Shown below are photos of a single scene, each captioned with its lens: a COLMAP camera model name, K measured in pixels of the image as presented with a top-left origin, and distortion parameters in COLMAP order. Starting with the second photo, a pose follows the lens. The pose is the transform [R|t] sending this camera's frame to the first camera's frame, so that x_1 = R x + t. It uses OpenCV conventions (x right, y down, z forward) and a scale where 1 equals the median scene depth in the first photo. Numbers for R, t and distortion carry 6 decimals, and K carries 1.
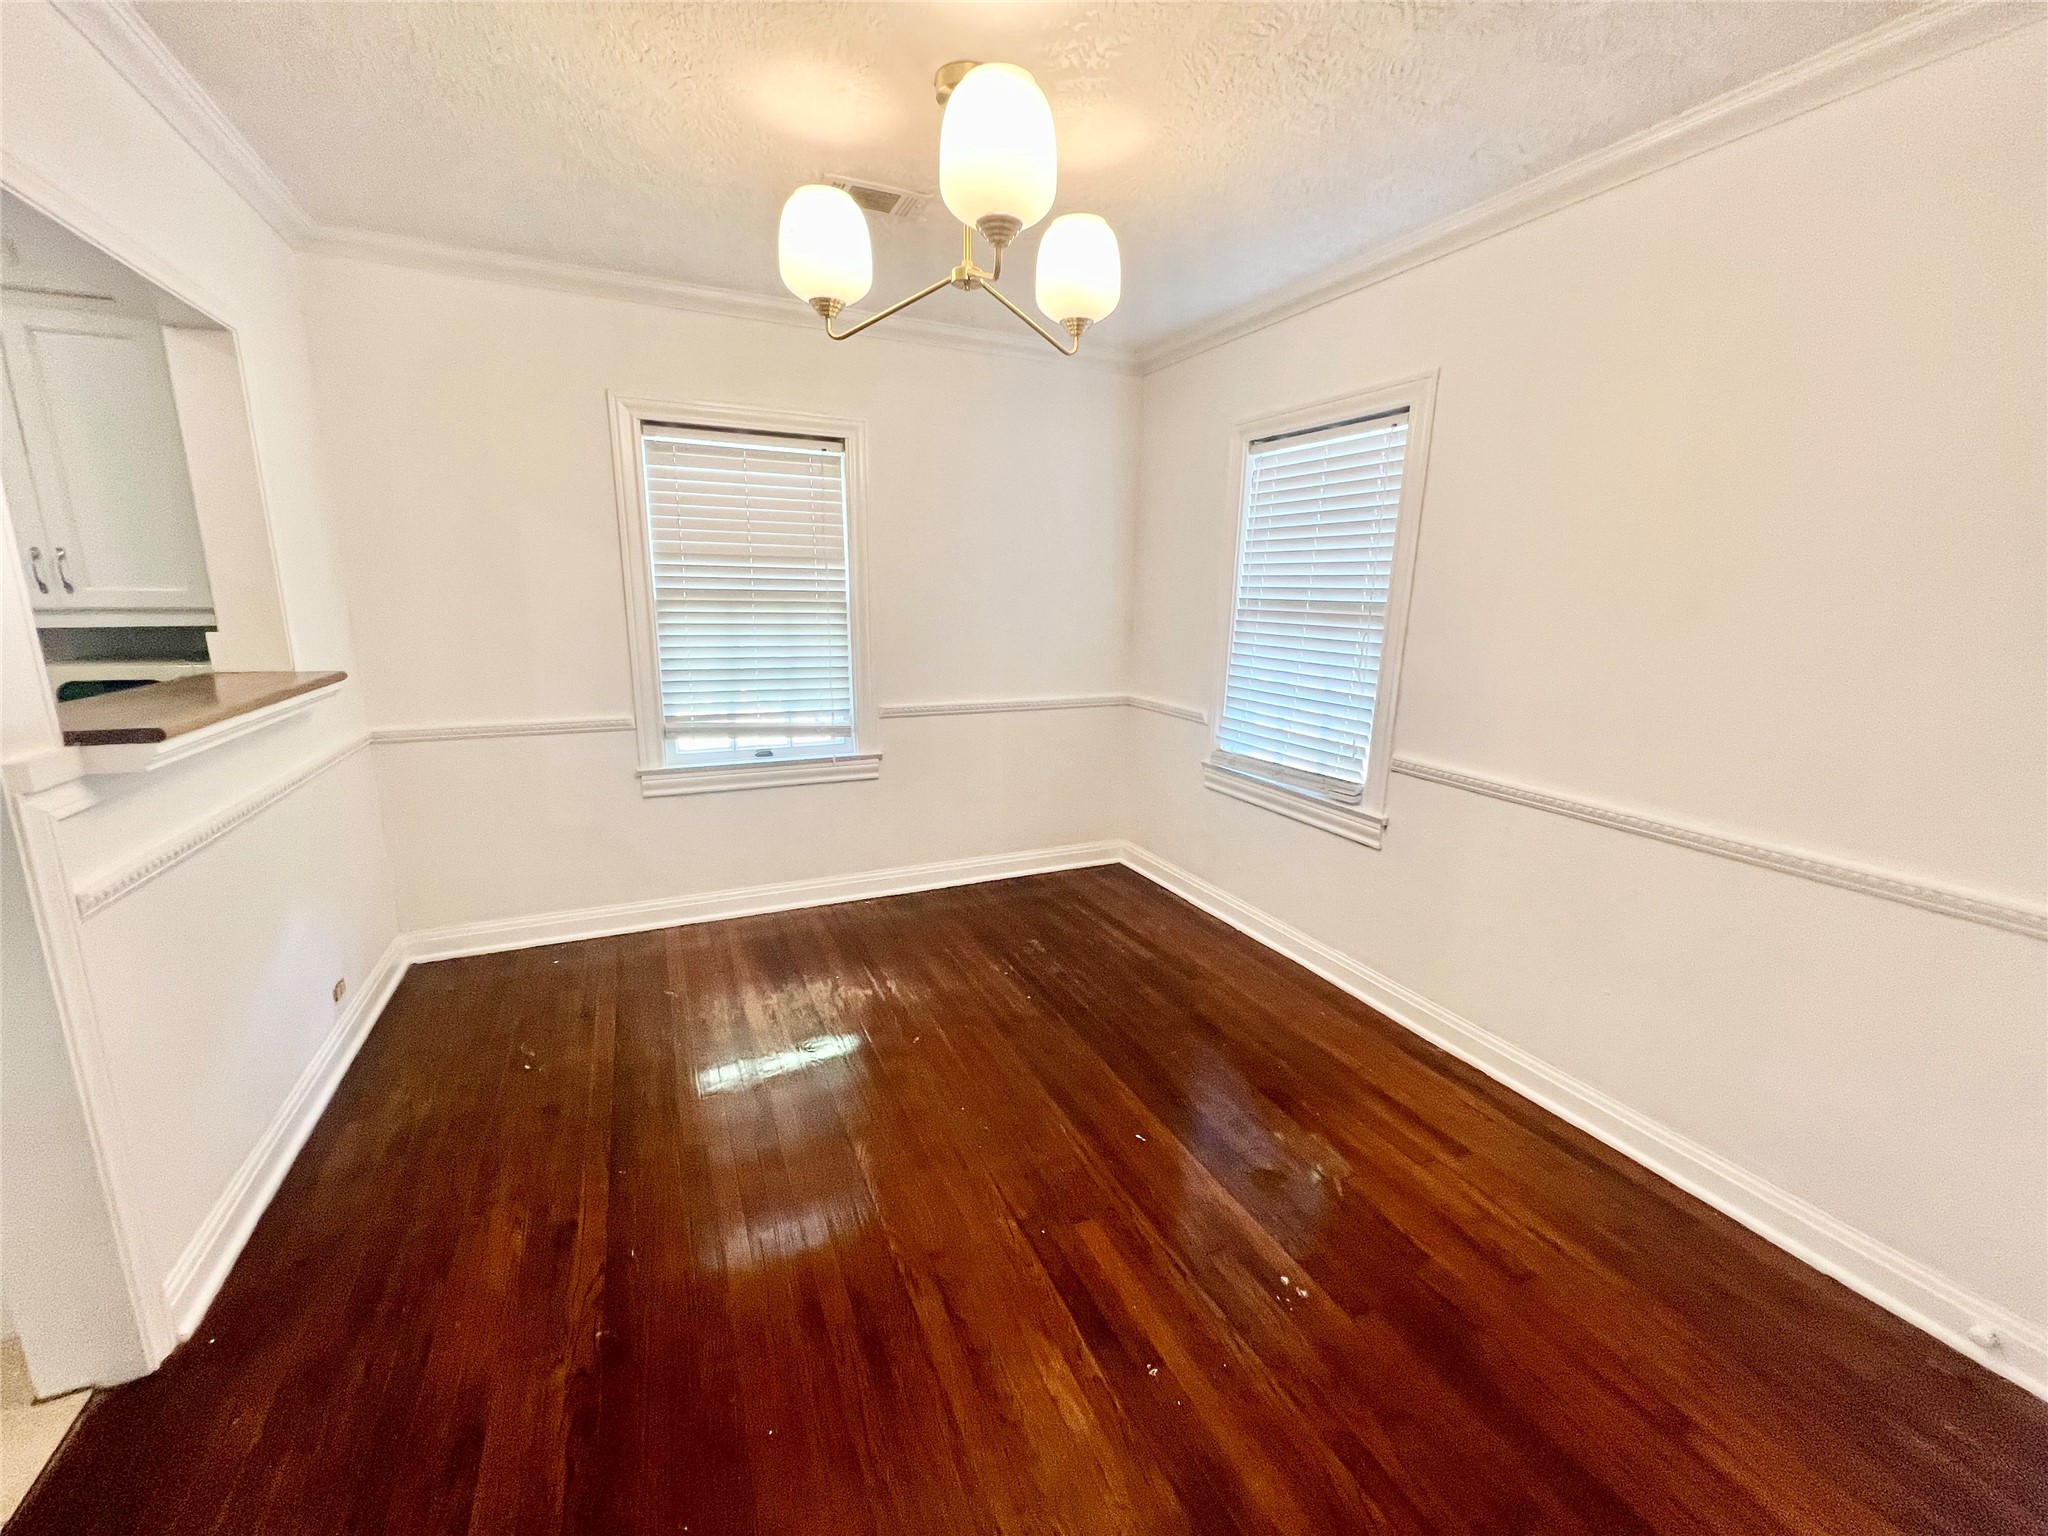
lens RADIAL K [[818.7, 0, 1019.8], [0, 818.7, 766.5], [0, 0, 1]] dist [0.002868, 0.000389]
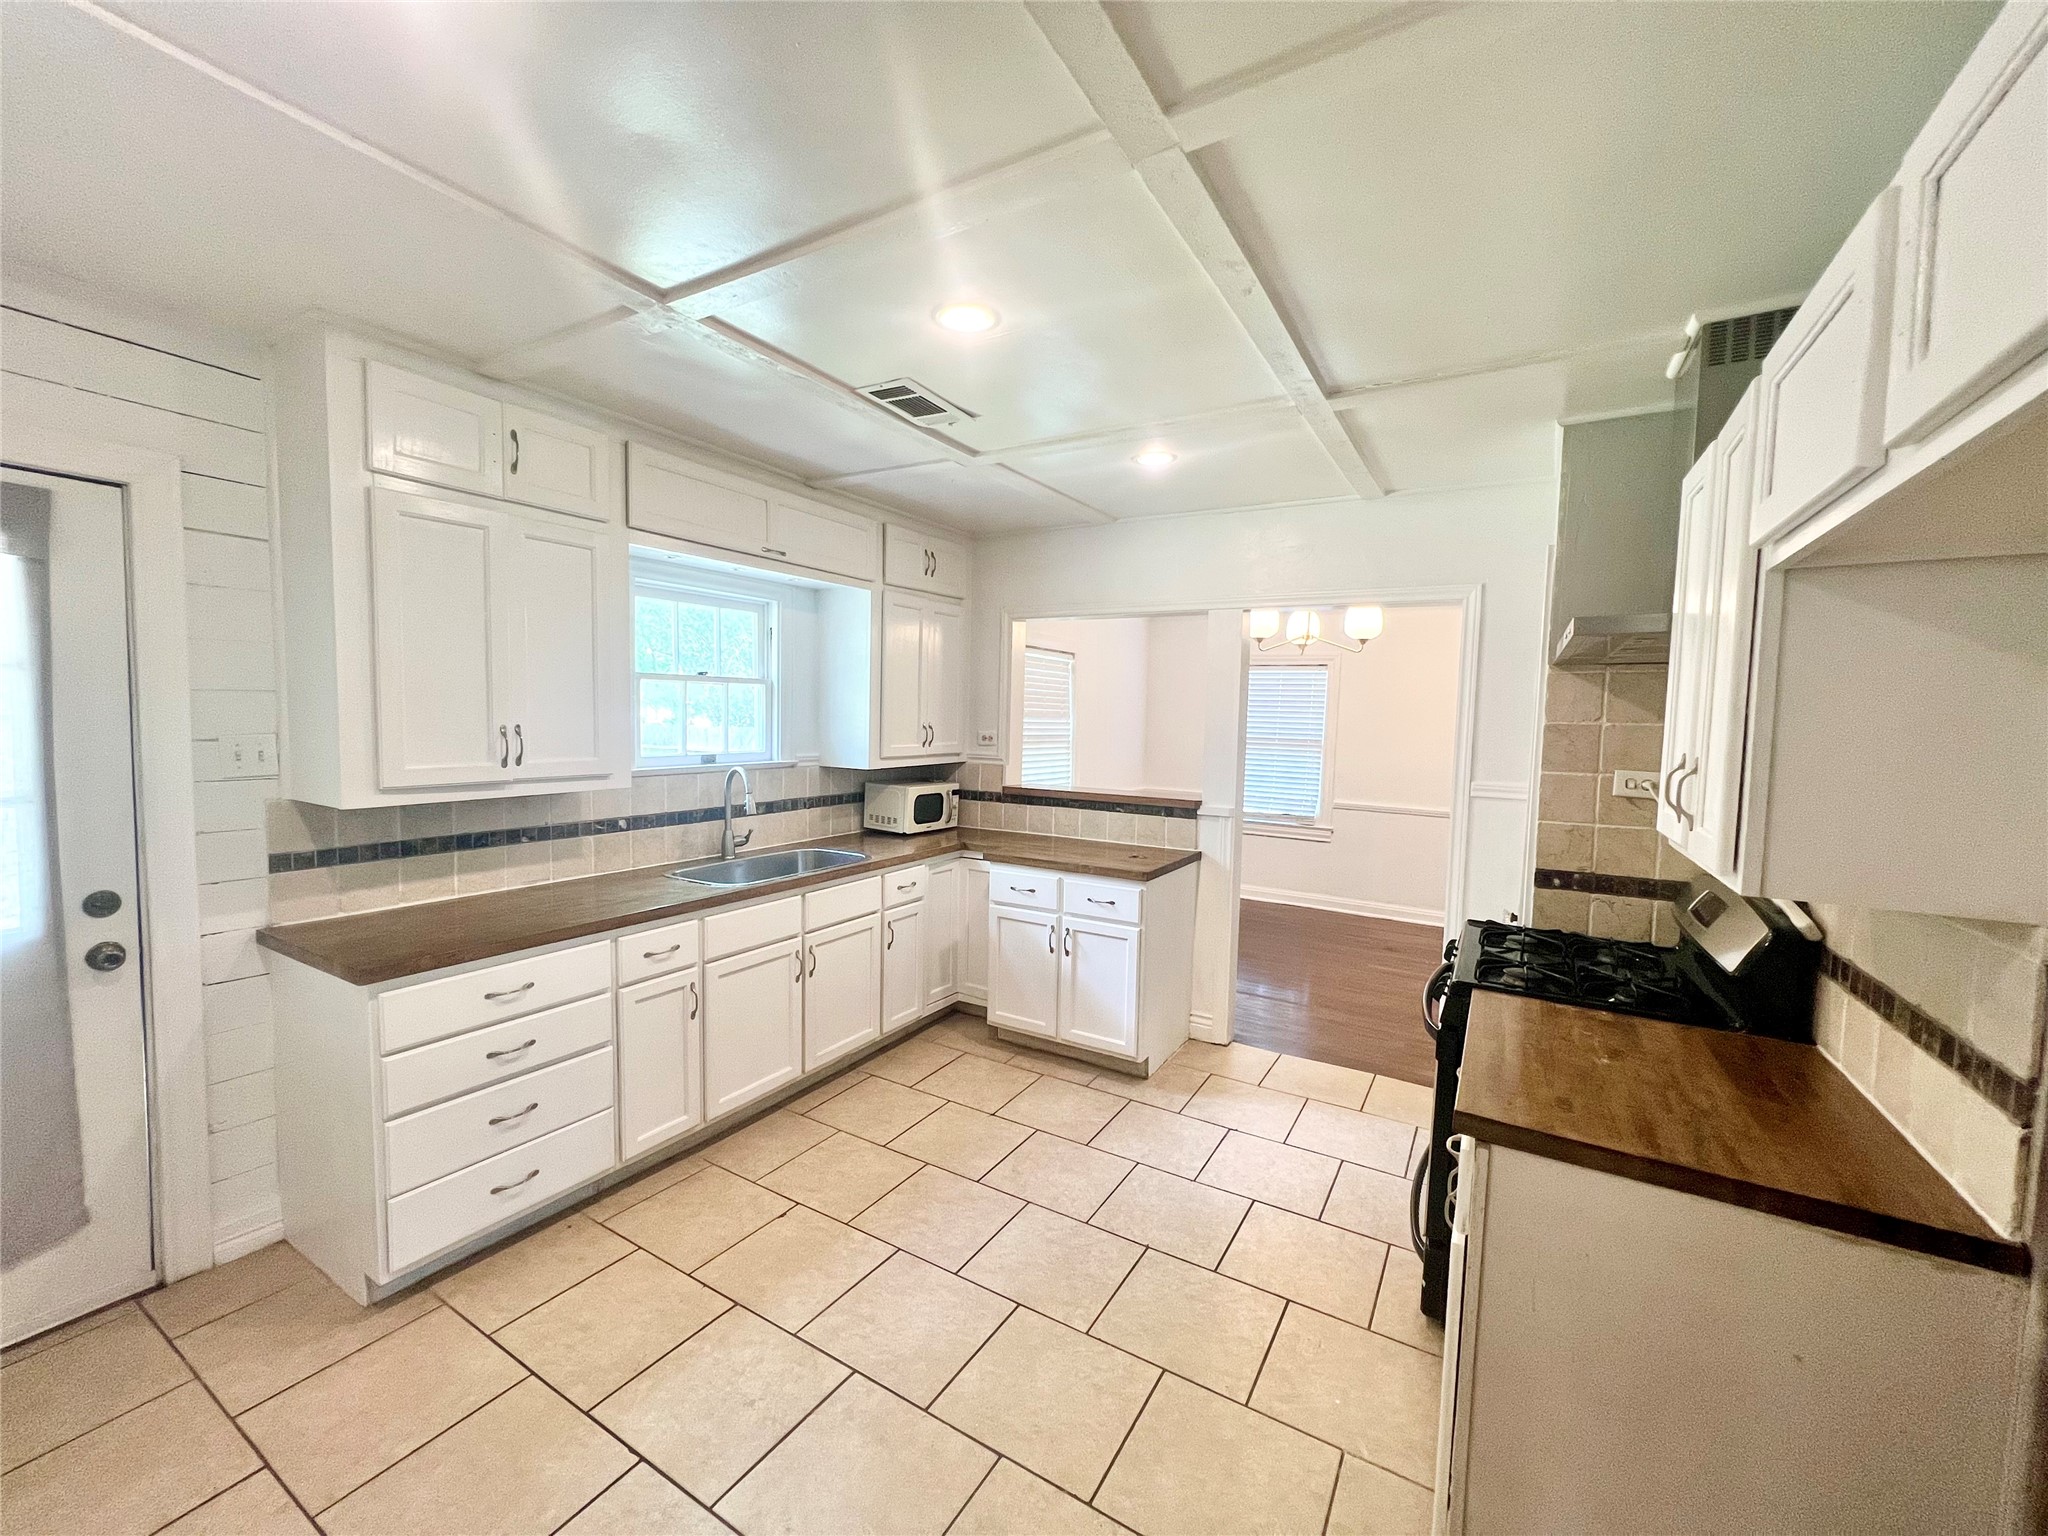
lens RADIAL K [[818.7, 0, 1026.8], [0, 818.7, 766.9], [0, 0, 1]] dist [0.002868, 0.000389]
pose [[0.823338, -0.029420, 0.566788, -1.372957], [0.106163, 0.989012, -0.102880, 0.030007], [-0.557533, 0.144877, 0.817415, -0.409174]]
